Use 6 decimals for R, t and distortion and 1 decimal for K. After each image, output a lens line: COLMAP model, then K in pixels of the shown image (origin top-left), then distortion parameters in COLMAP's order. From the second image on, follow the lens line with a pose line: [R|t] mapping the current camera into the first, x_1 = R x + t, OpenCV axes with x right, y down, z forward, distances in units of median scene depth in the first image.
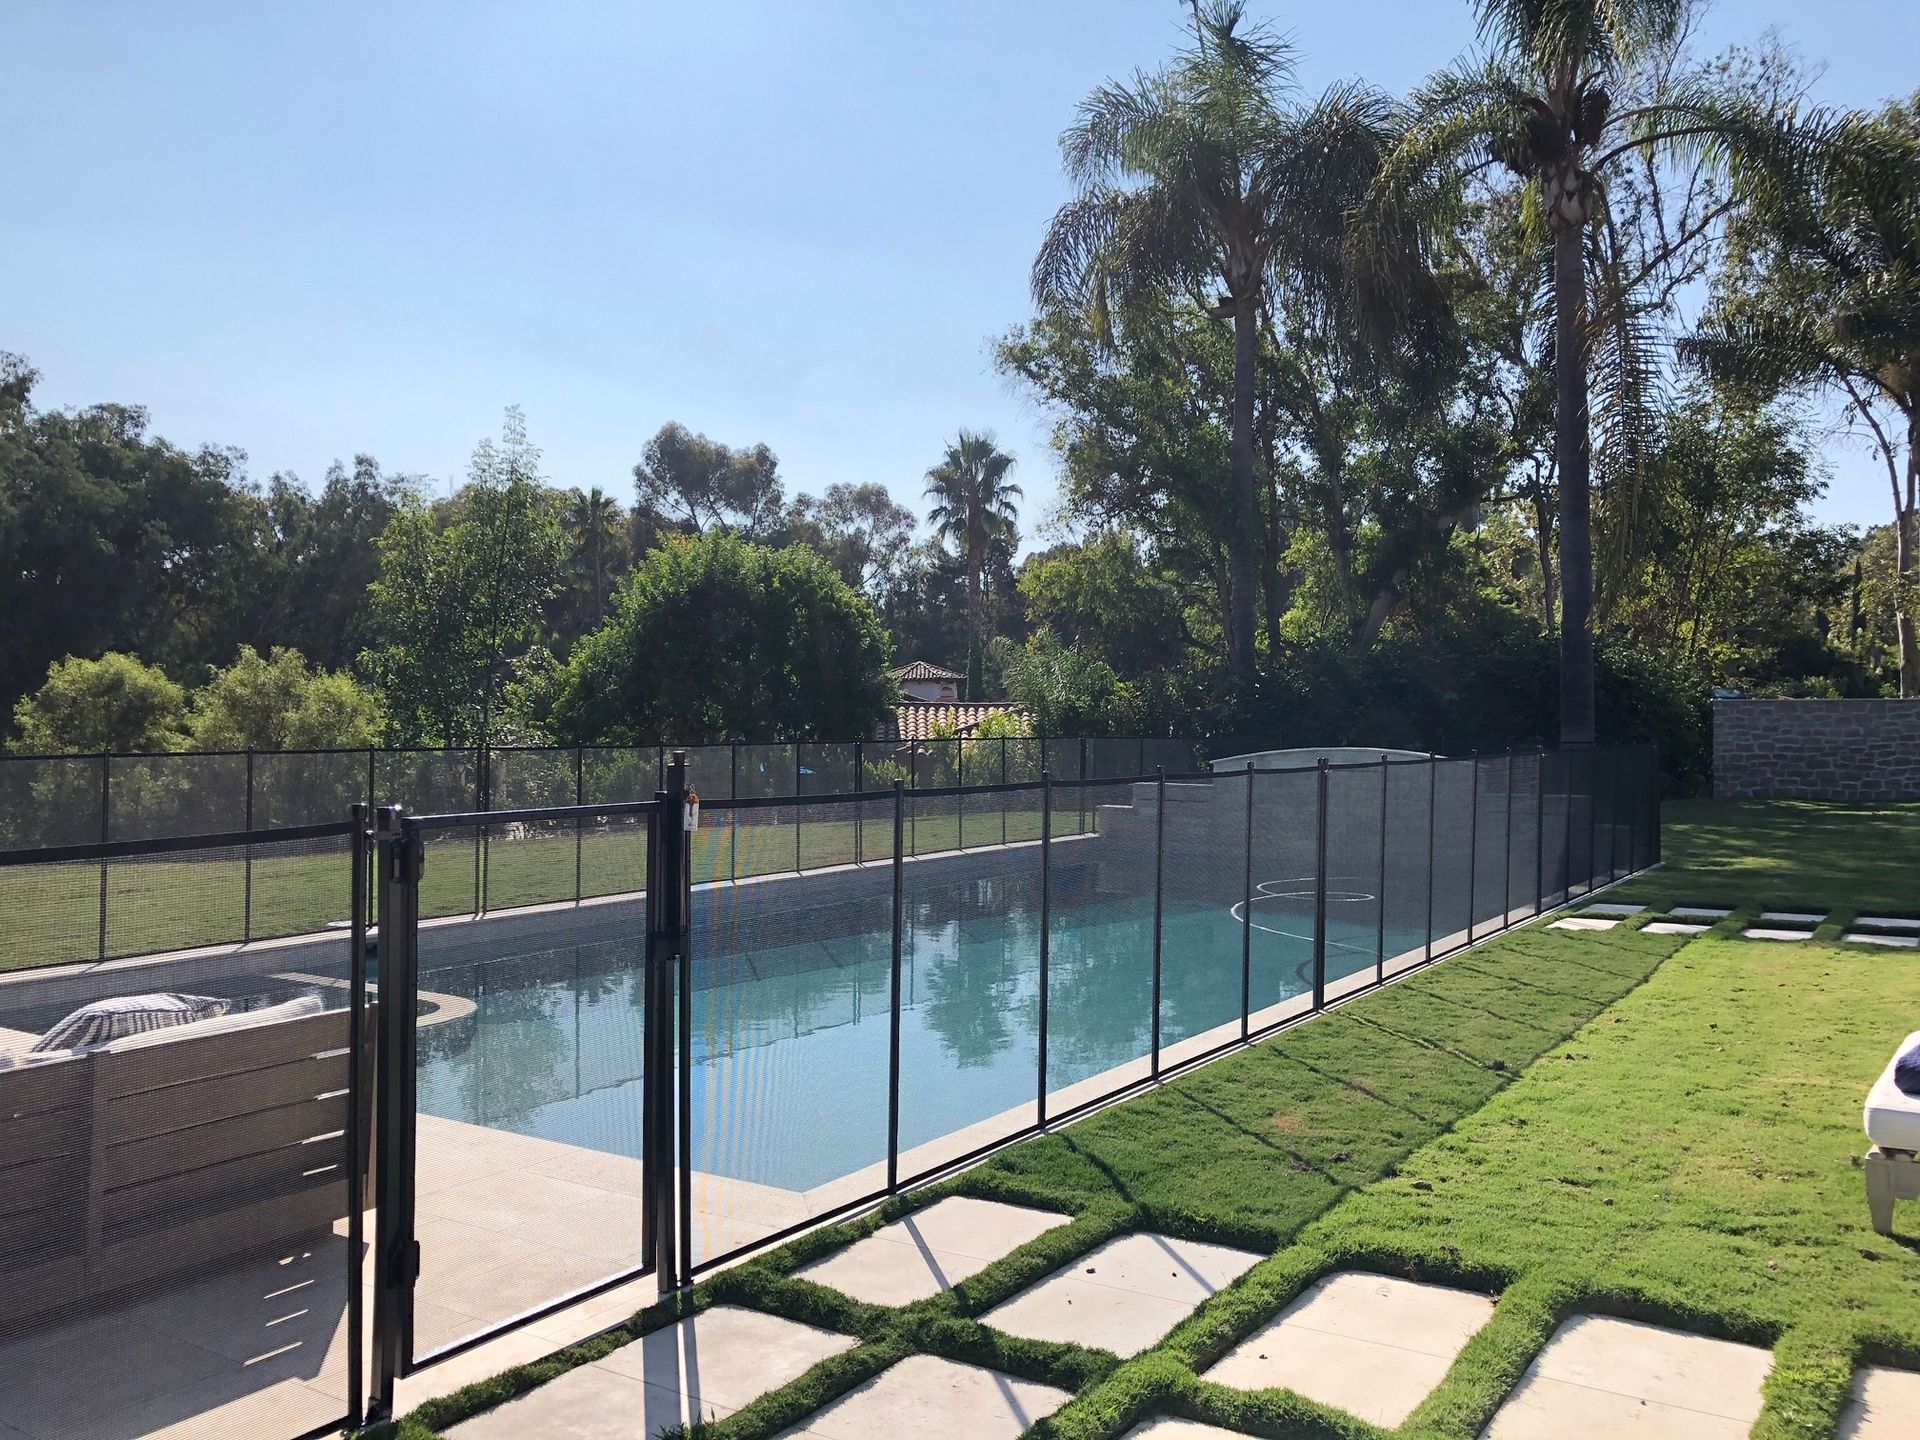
lens RADIAL K [[1627.2, 0, 960.0], [0, 1627.2, 720.0], [0, 0, 1]] dist [0.004992, 0.004589]
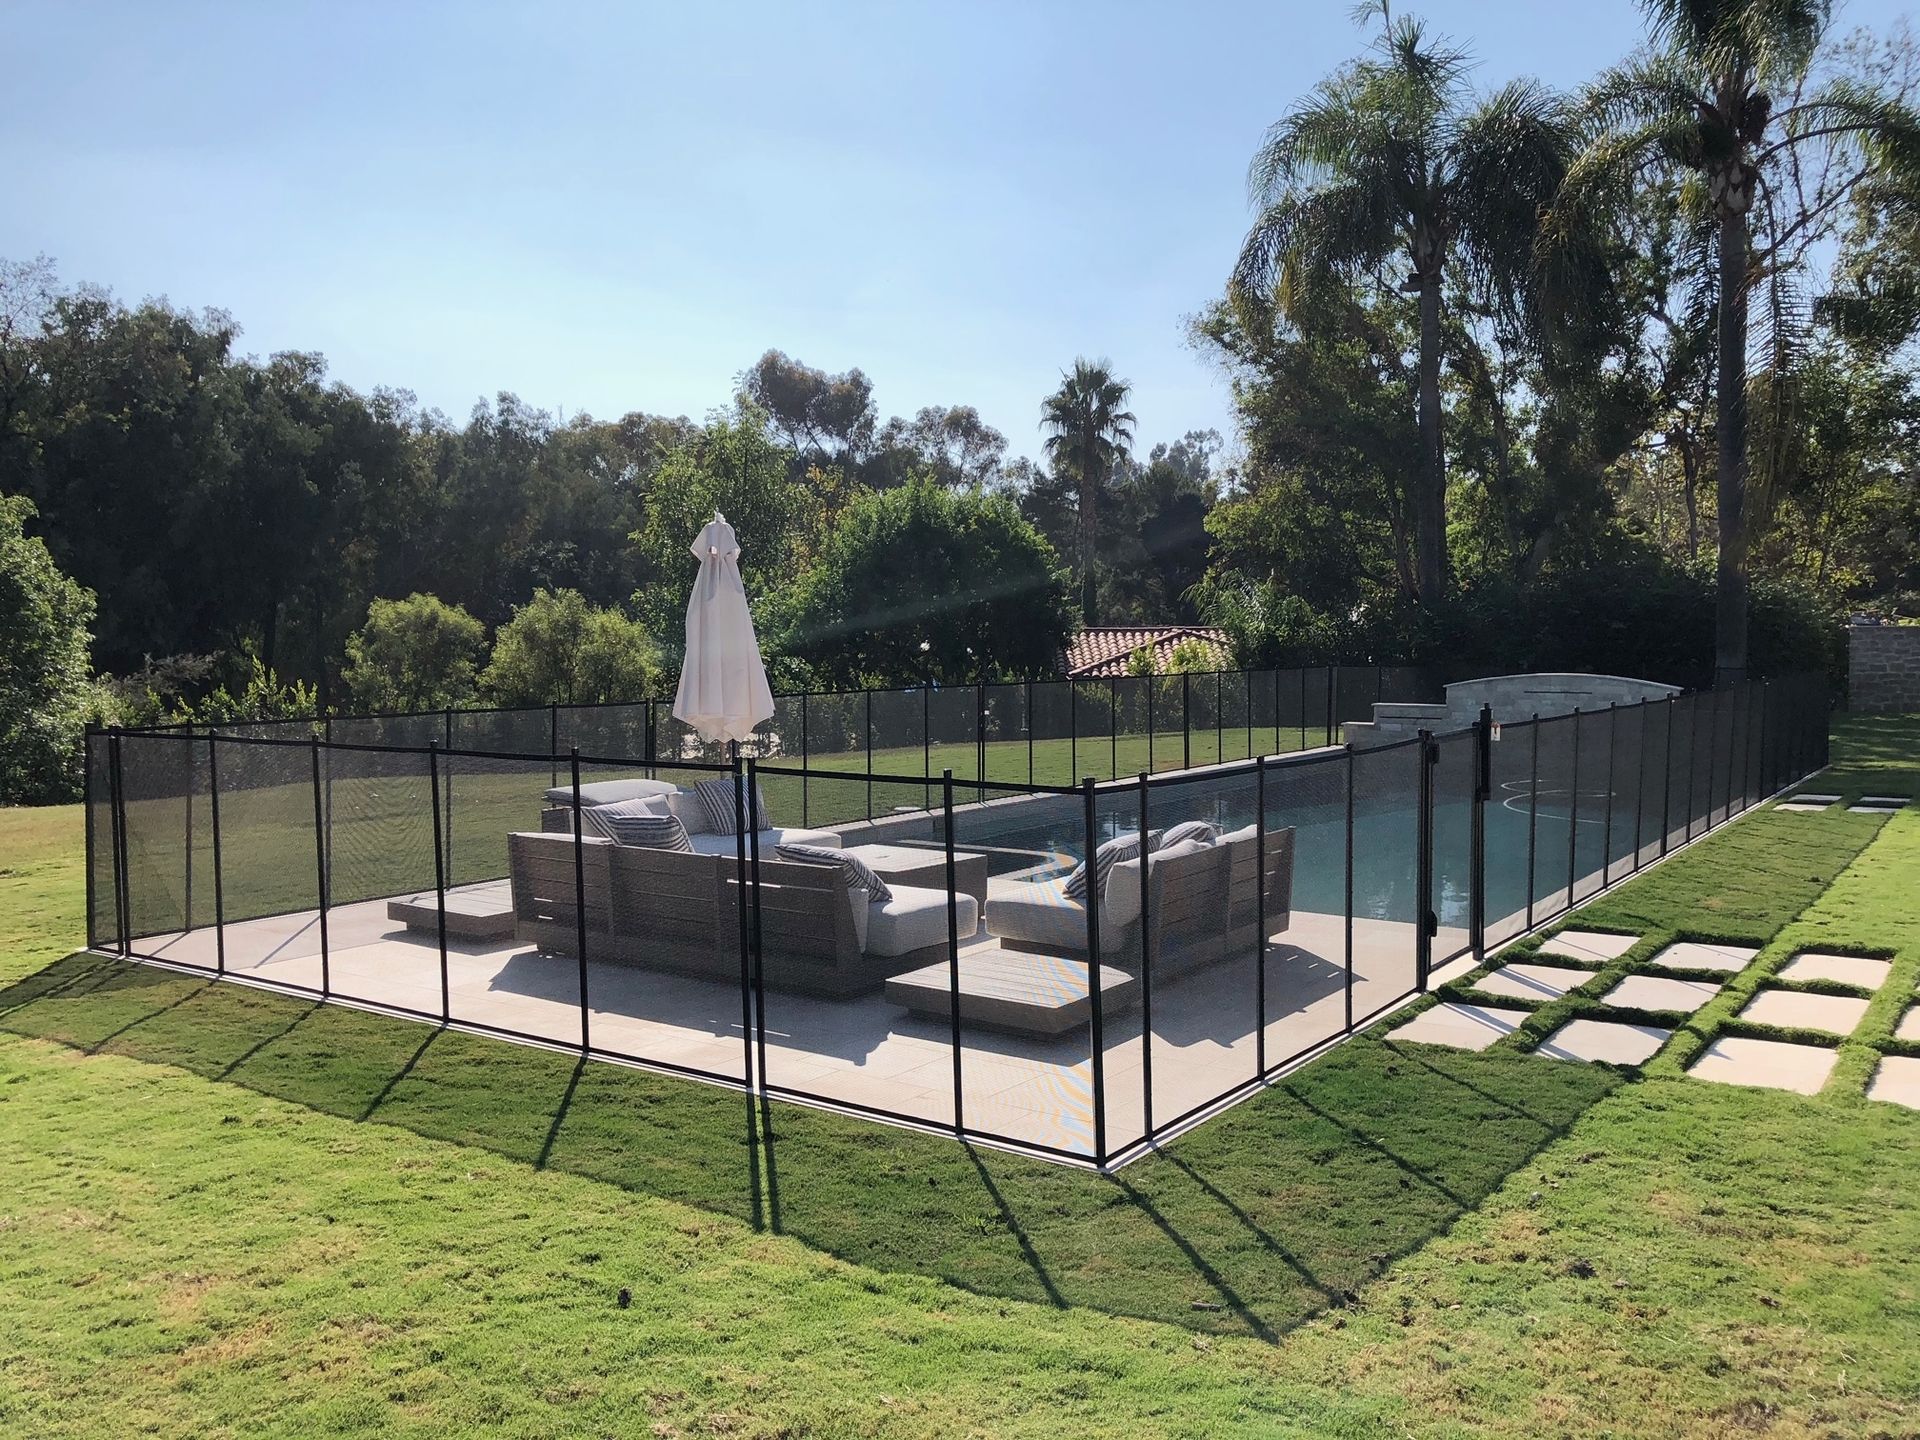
lens RADIAL K [[1627.2, 0, 960.0], [0, 1627.2, 720.0], [0, 0, 1]] dist [0.004992, 0.004589]
pose [[0.999303, -0.006393, -0.036775, -0.089553], [0.008290, 0.998631, 0.051649, -0.007951], [0.036395, -0.051918, 0.997988, -0.126943]]
